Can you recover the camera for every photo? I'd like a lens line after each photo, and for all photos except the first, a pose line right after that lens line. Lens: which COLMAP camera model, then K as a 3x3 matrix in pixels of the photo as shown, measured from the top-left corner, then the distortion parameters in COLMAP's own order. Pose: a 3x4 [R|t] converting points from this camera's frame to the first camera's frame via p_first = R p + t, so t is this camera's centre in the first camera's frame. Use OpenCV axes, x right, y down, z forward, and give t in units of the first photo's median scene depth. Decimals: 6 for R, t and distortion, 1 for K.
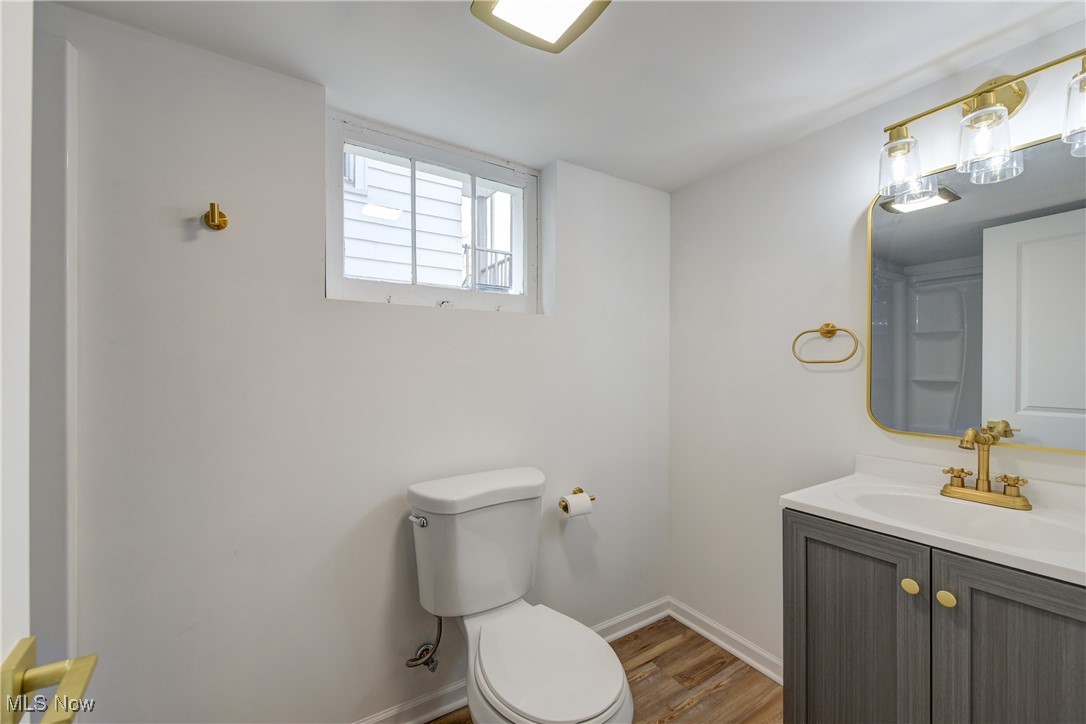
lens RADIAL K [[423.0, 0, 543.0], [0, 423.0, 362.0], [0, 0, 1]] dist [0.002027, -0.000014]
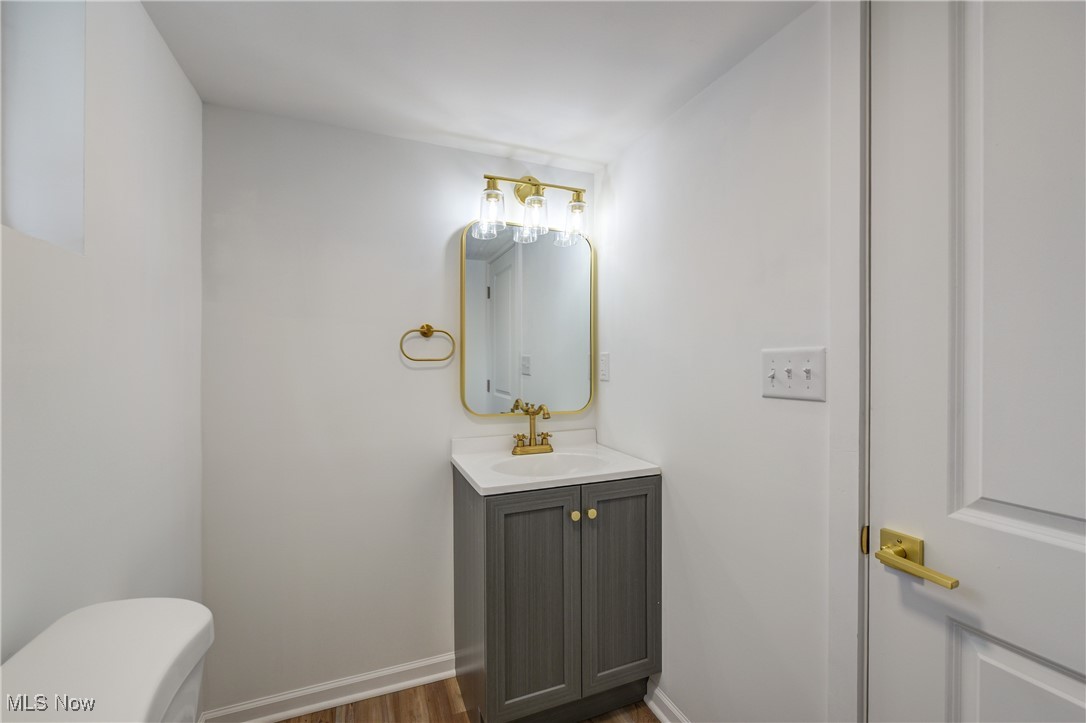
lens RADIAL K [[442.1, 0, 543.0], [0, 442.1, 361.5], [0, 0, 1]] dist [0.002857, 0.000194]
pose [[0.200934, 0.003174, 0.979600, -0.499257], [-0.009677, 0.999952, -0.001255, 0.002717], [-0.979557, -0.009227, 0.200955, 0.632255]]
